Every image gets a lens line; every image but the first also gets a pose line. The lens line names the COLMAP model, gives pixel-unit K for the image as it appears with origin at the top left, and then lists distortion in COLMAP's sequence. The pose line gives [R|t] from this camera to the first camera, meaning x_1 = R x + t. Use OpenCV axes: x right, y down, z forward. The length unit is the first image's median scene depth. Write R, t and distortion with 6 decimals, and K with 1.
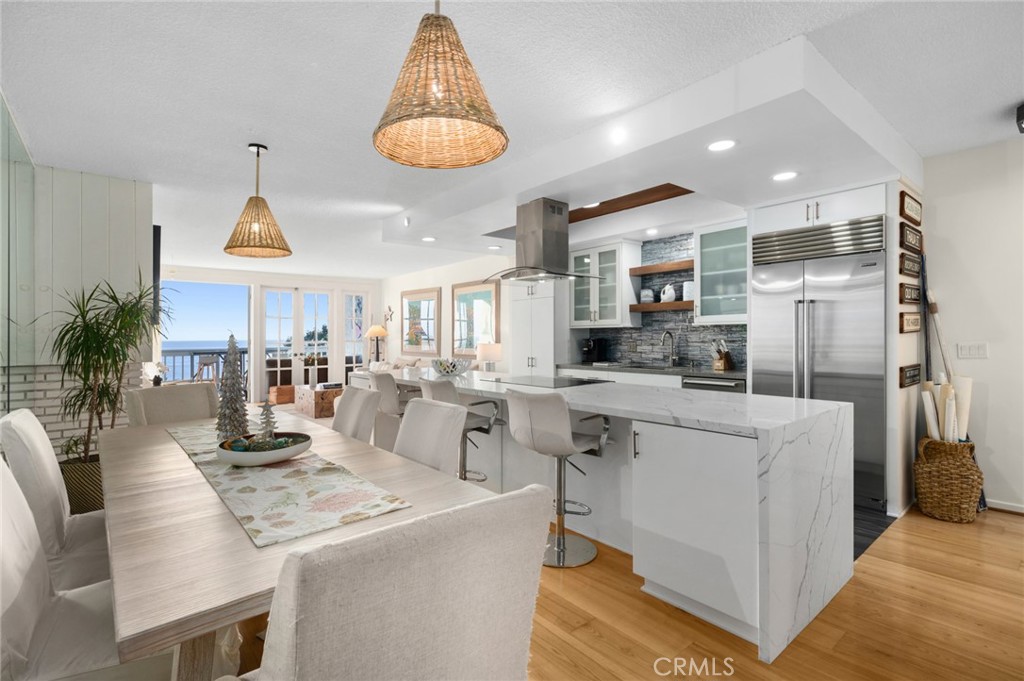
lens RADIAL K [[475.1, 0, 512.0], [0, 475.1, 340.5], [0, 0, 1]] dist [0.000367, -0.000146]
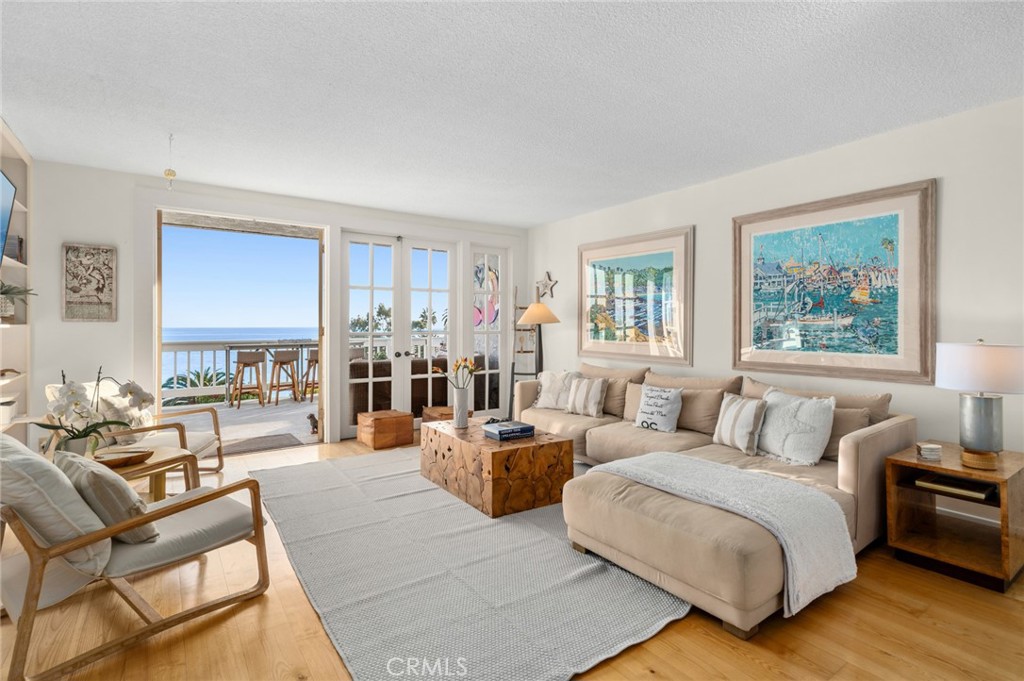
lens RADIAL K [[477.1, 0, 510.7], [0, 477.1, 325.0], [0, 0, 1]] dist [0.002313, 0.000020]
pose [[0.997323, 0.008668, -0.072605, -0.511884], [-0.009447, 0.999901, -0.010393, -0.000968], [0.072507, 0.011052, 0.997307, 0.805822]]
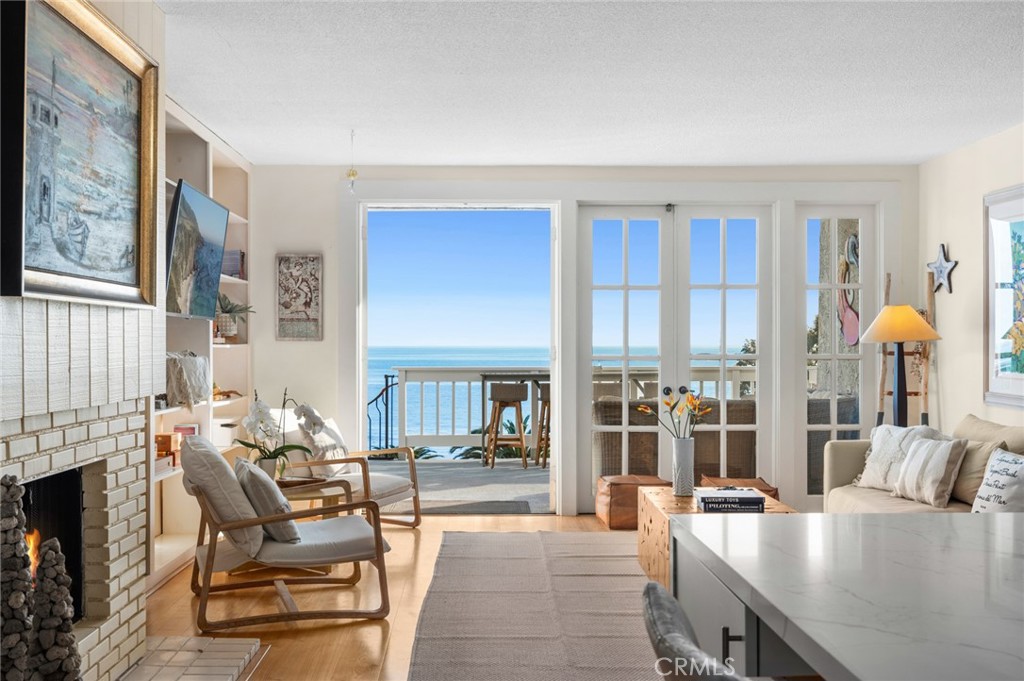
lens RADIAL K [[1019.4, 0, 512.0], [0, 1019.4, 340.5], [0, 0, 1]] dist [0.003465, 0.001063]
pose [[0.785271, 0.007360, -0.619109, -0.129898], [-0.013238, 0.999900, -0.004904, -0.005172], [0.619011, 0.012047, 0.785290, 0.586503]]
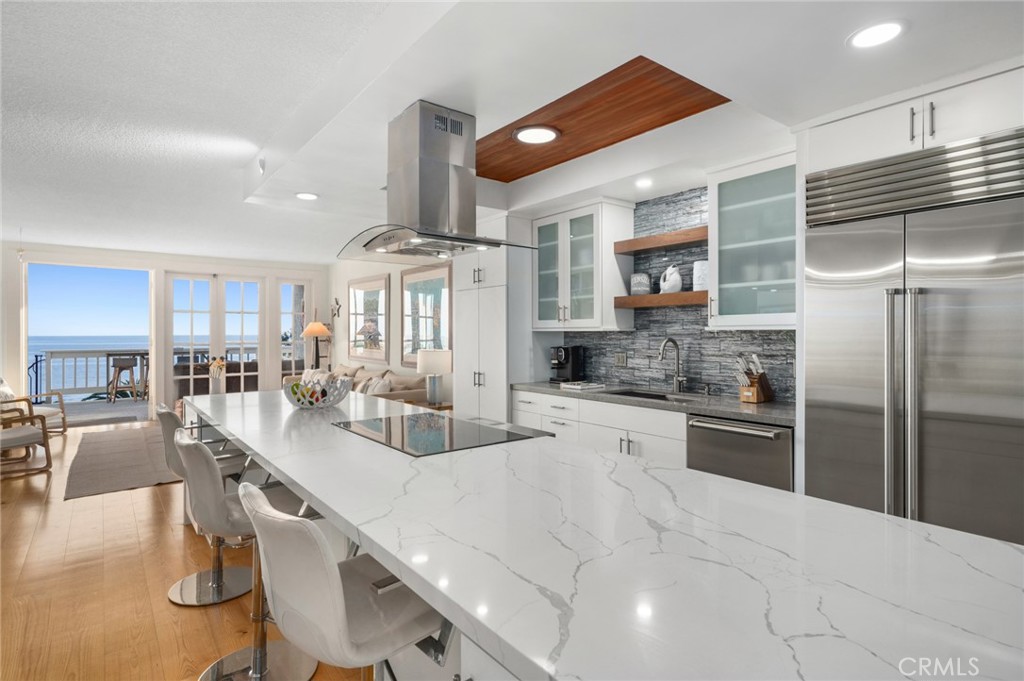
lens RADIAL K [[519.5, 0, 513.6], [0, 519.5, 331.4], [0, 0, 1]] dist [0.001629, -0.000377]
pose [[0.999444, 0.007309, -0.032532, 0.131142], [-0.007670, 0.999910, -0.010988, -0.018422], [0.032448, 0.011231, 0.999410, 0.271687]]
